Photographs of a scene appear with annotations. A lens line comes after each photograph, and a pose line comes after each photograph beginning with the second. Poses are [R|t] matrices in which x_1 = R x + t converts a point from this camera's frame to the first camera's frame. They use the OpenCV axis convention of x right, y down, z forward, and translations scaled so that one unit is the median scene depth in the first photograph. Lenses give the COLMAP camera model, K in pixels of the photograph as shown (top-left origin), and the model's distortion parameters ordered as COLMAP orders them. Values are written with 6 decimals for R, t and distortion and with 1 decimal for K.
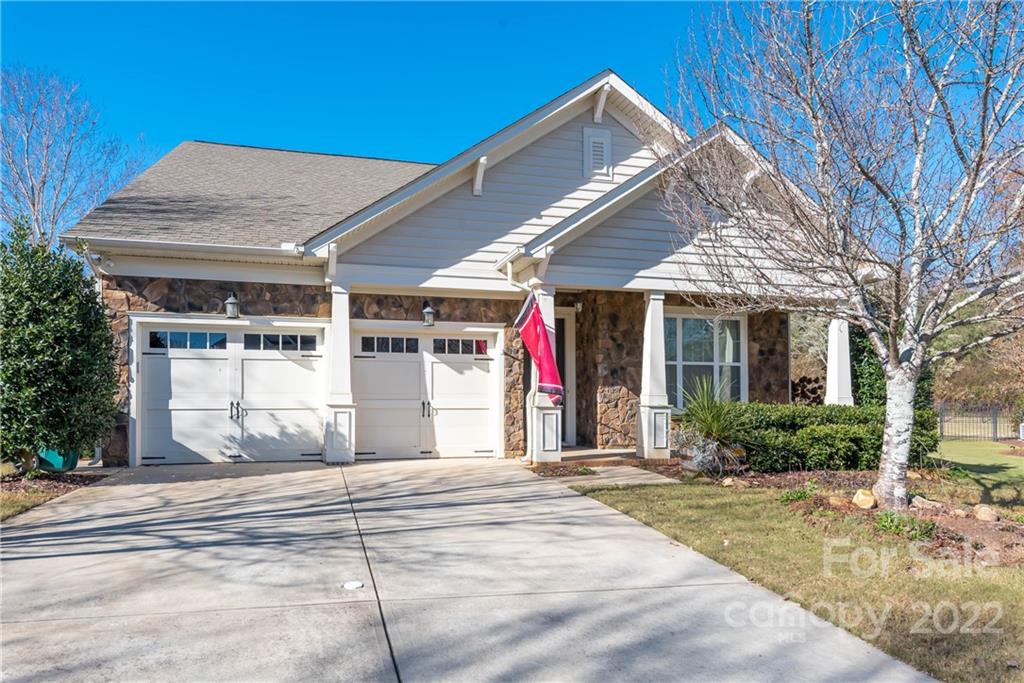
lens RADIAL K [[676.5, 0, 514.2], [0, 676.5, 378.0], [0, 0, 1]] dist [-0.002335, -0.001977]
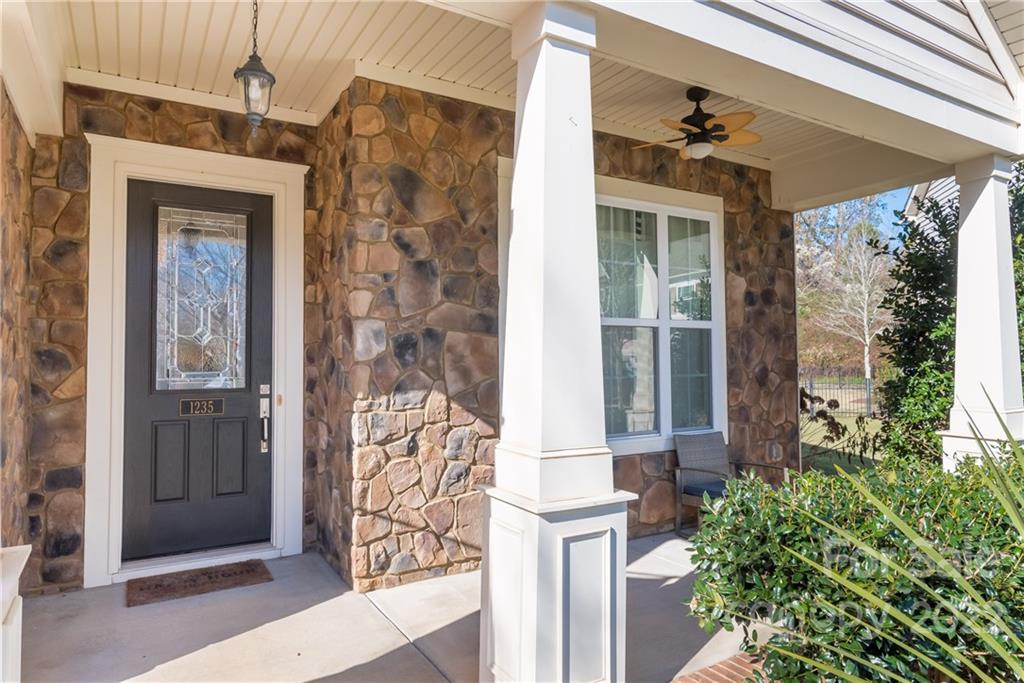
lens RADIAL K [[636.2, 0, 509.6], [0, 636.2, 337.0], [0, 0, 1]] dist [0.000217, 0.000152]
pose [[0.966952, -0.001054, 0.254956, 0.137430], [0.002385, 0.999985, -0.004911, -0.013687], [-0.254947, 0.005357, 0.966940, 0.805191]]
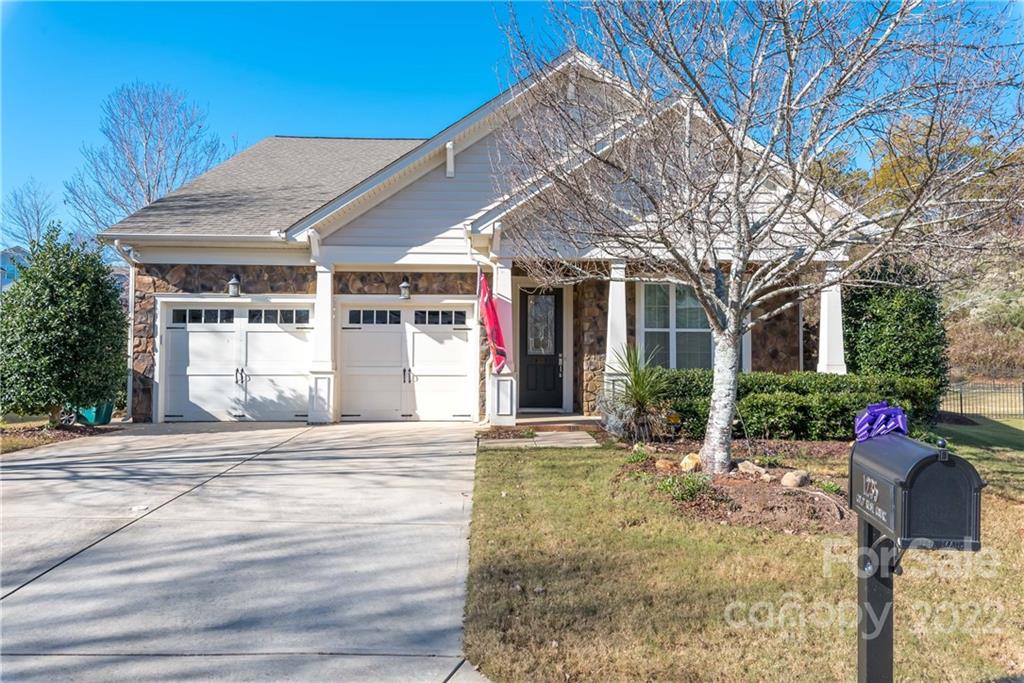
lens RADIAL K [[695.7, 0, 512.4], [0, 695.7, 331.0], [0, 0, 1]] dist [-0.001851, -0.004265]
pose [[0.975086, -0.011756, -0.221515, 0.291819], [0.006766, 0.999706, -0.023273, 0.001504], [0.221724, 0.021194, 0.974879, -0.054178]]
